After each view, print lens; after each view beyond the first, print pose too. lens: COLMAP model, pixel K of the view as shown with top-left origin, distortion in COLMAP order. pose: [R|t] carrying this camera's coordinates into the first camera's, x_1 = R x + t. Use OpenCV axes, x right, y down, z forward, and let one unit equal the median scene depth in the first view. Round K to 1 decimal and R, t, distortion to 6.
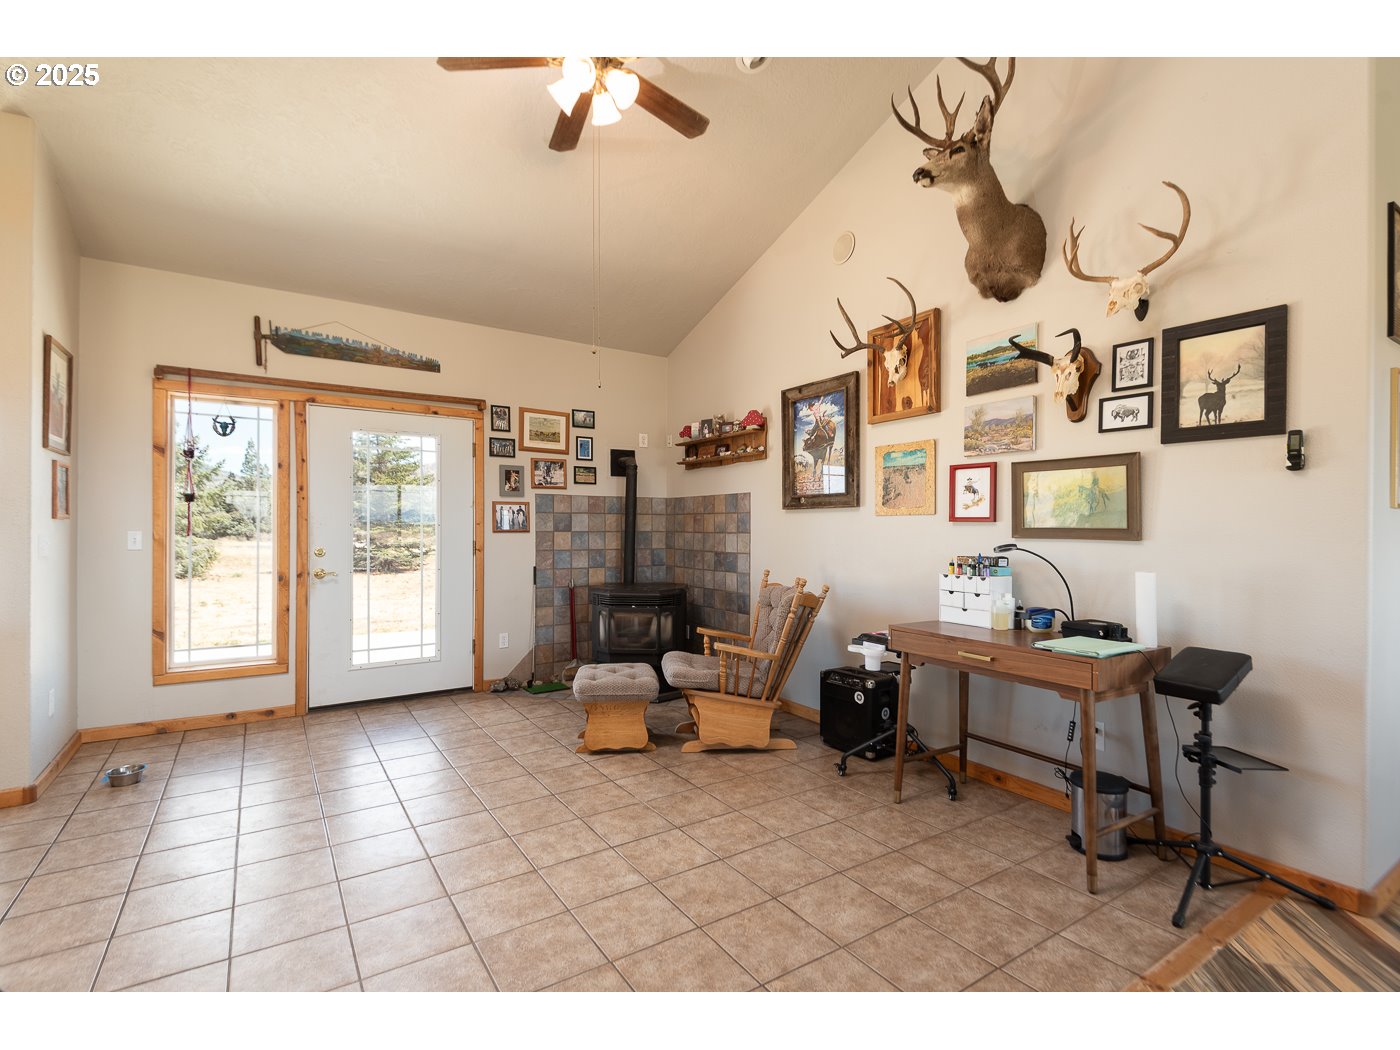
lens RADIAL K [[644.8, 0, 700.0], [0, 644.8, 525.0], [0, 0, 1]] dist [0.017592, -0.020185]
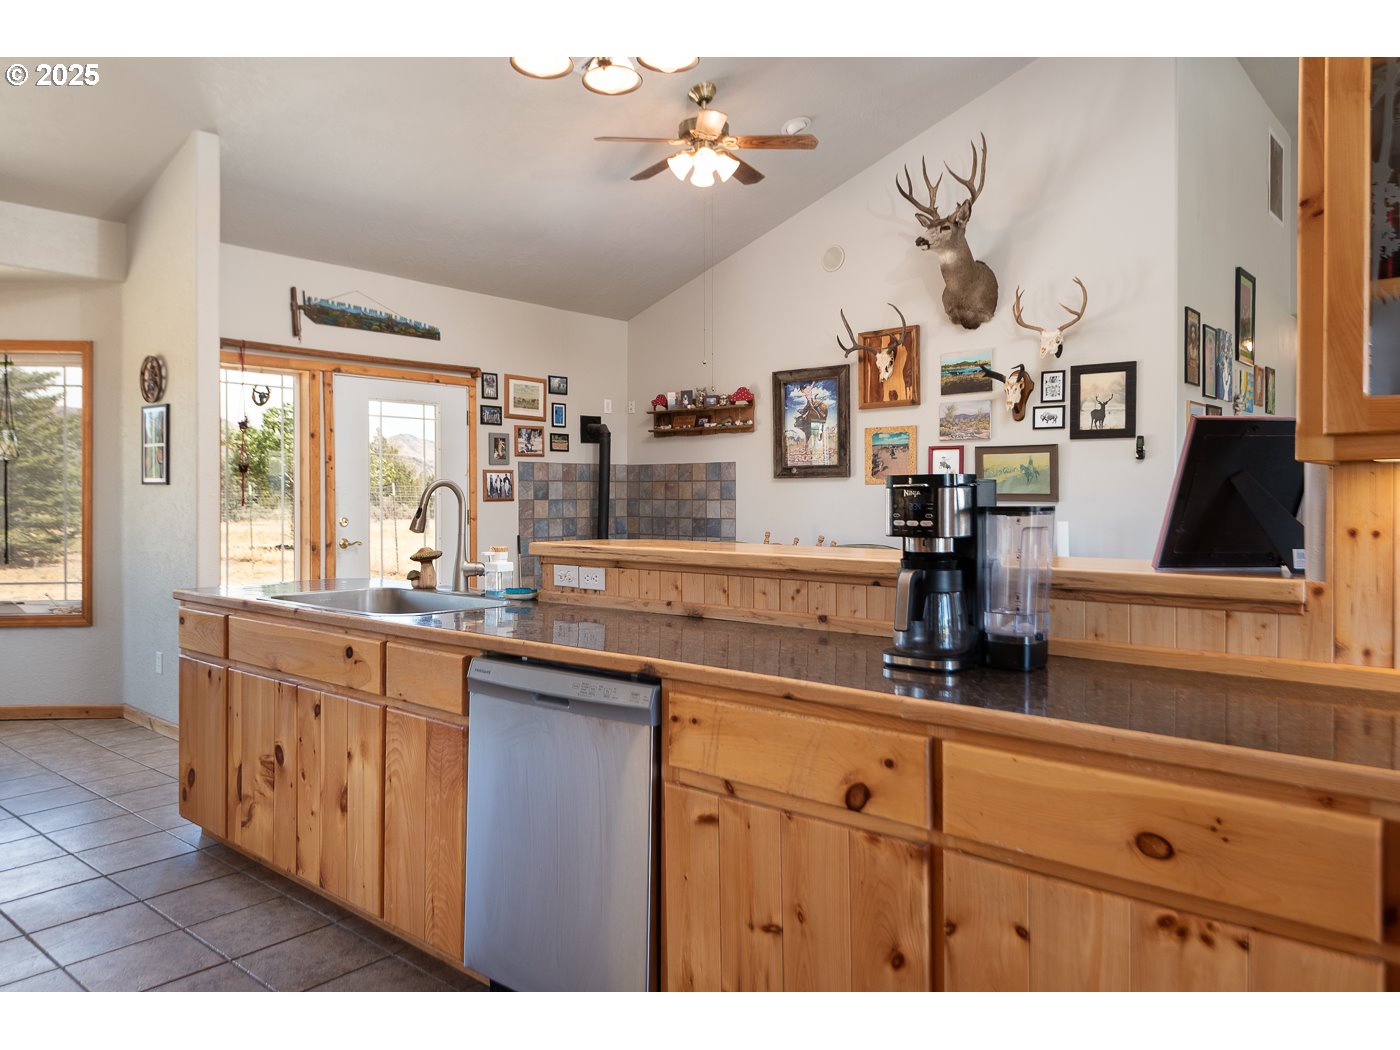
lens RADIAL K [[967.5, 0, 705.7], [0, 967.5, 494.8], [0, 0, 1]] dist [0.002279, 0.001276]
pose [[0.958060, -0.006307, 0.286497, -0.489636], [0.004639, 0.999968, 0.006503, -0.007241], [-0.286529, -0.004902, 0.958059, -0.603801]]
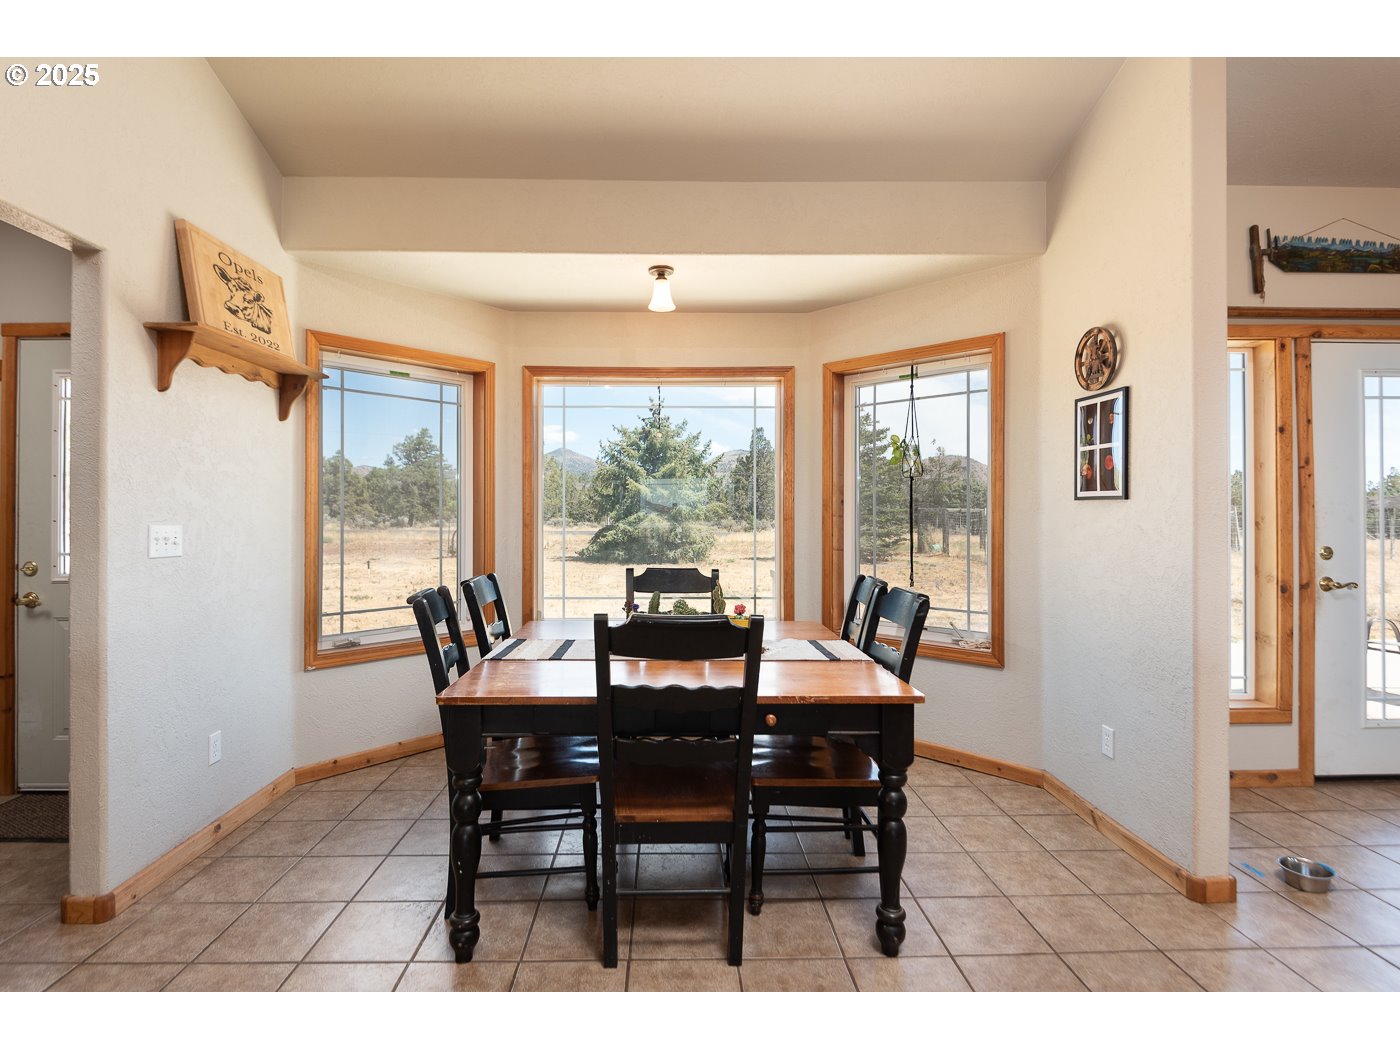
lens RADIAL K [[682.7, 0, 696.8], [0, 682.7, 509.6], [0, 0, 1]] dist [-0.001958, -0.001093]
pose [[0.851739, -0.008830, -0.523893, -0.794791], [0.006863, 0.999960, -0.005697, -0.005095], [0.523922, 0.001257, 0.851765, 0.025235]]
